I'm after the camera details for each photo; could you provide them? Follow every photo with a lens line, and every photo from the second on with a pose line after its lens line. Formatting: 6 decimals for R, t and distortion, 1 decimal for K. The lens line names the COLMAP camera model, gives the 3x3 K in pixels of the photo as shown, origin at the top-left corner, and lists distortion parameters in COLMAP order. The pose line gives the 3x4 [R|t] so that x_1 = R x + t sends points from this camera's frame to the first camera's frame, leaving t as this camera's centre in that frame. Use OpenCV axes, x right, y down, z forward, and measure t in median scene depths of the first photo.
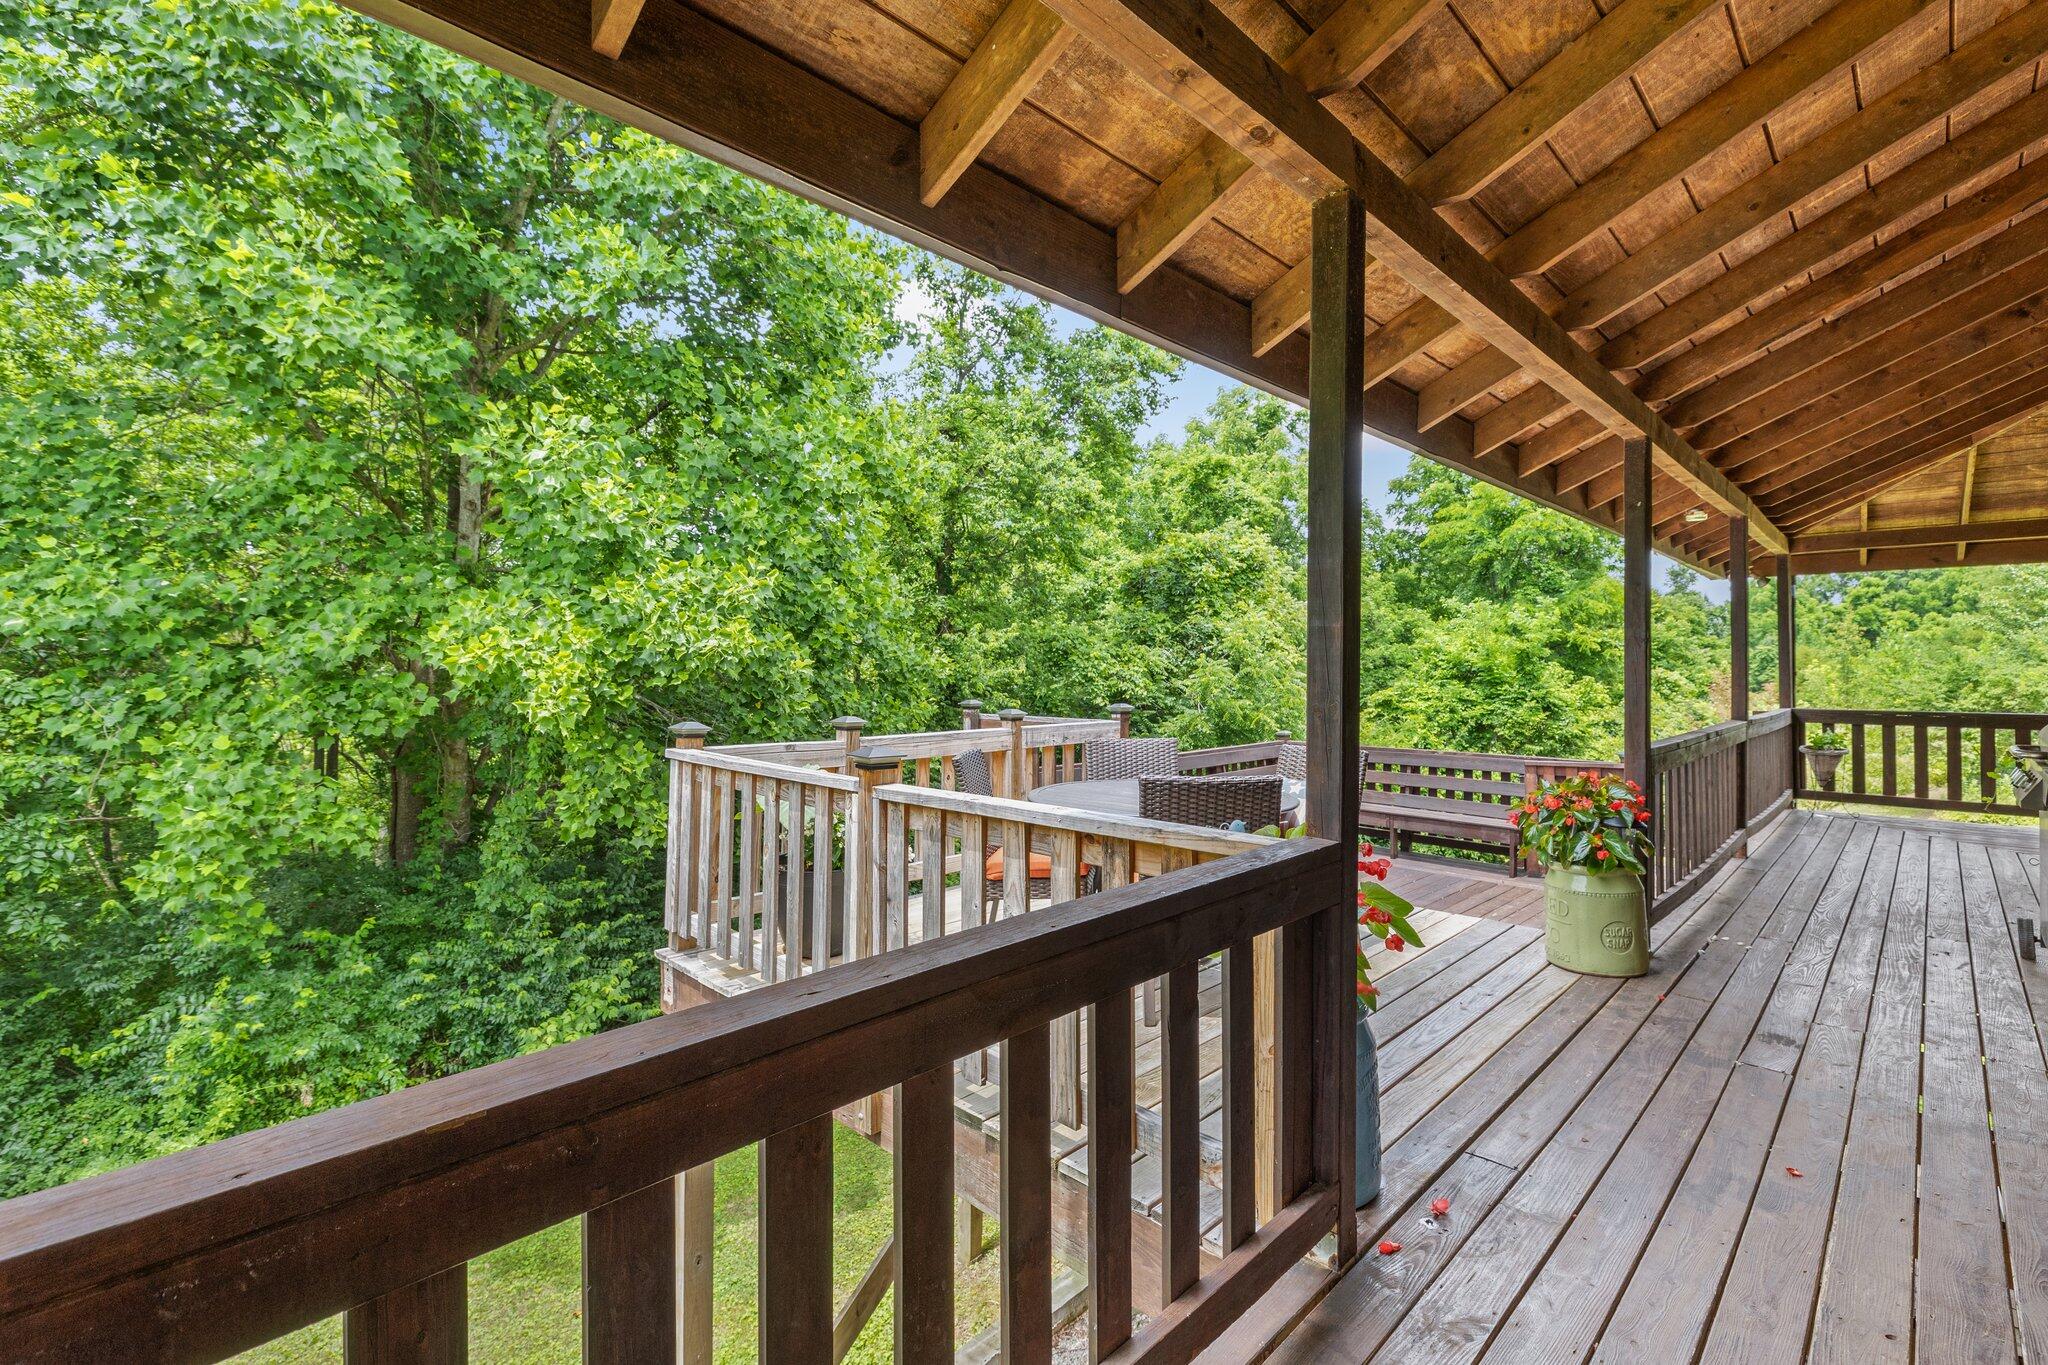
lens RADIAL K [[917.6, 0, 1024.5], [0, 917.6, 650.9], [0, 0, 1]] dist [0.002777, 0.000441]
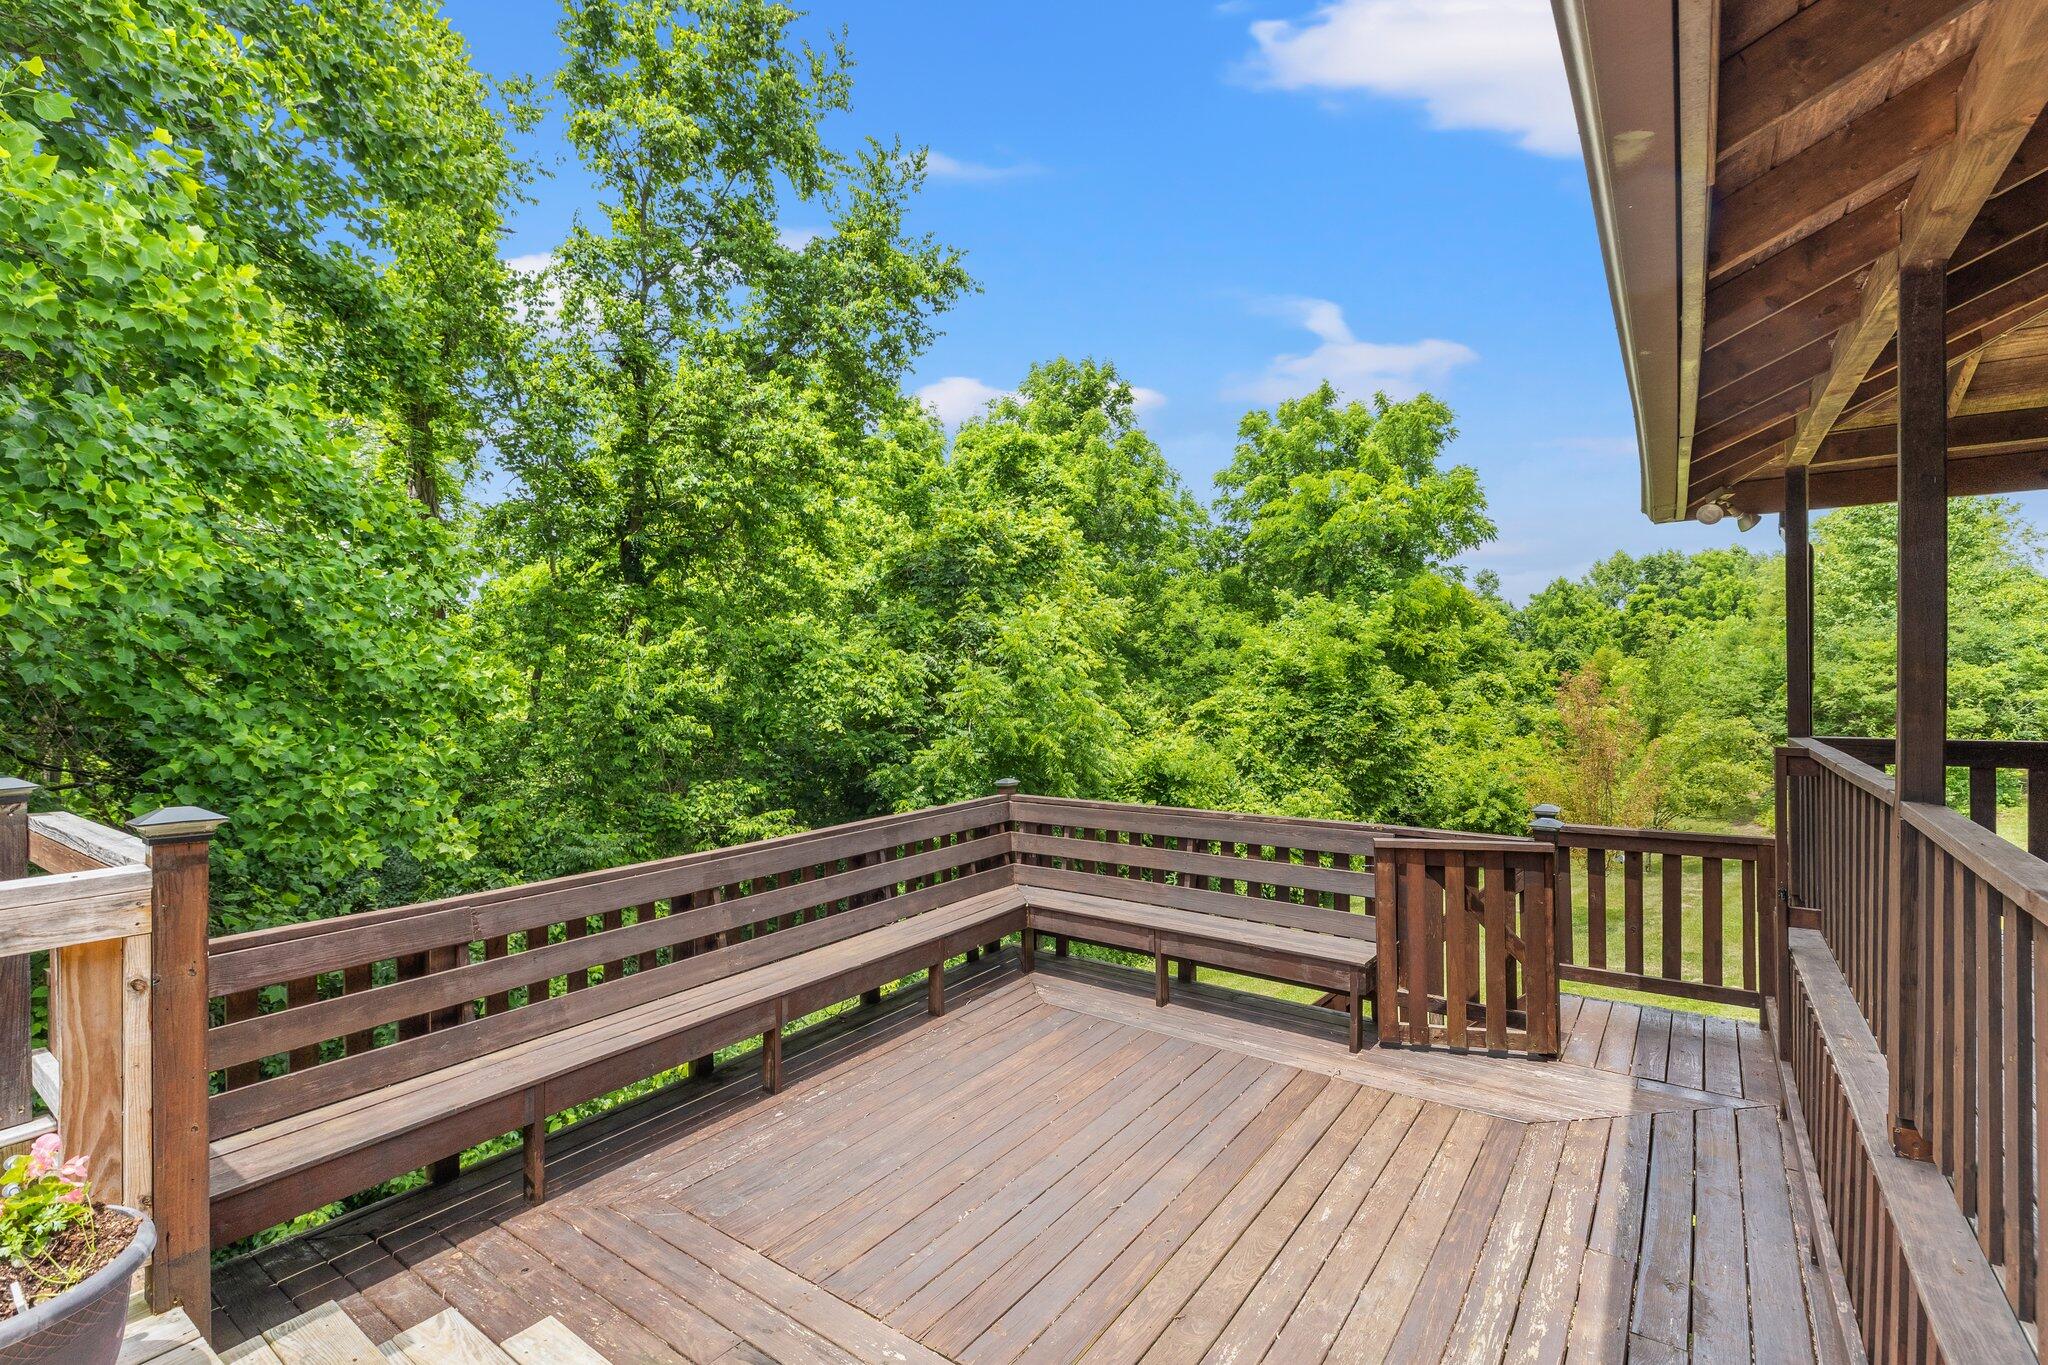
lens RADIAL K [[917.6, 0, 1023.6], [0, 917.6, 682.3], [0, 0, 1]] dist [0.002777, 0.000441]
pose [[0.986773, -0.014503, 0.161460, 0.085846], [0.010864, 0.999667, 0.023399, 0.003559], [-0.161746, -0.021336, 0.986602, 0.177616]]
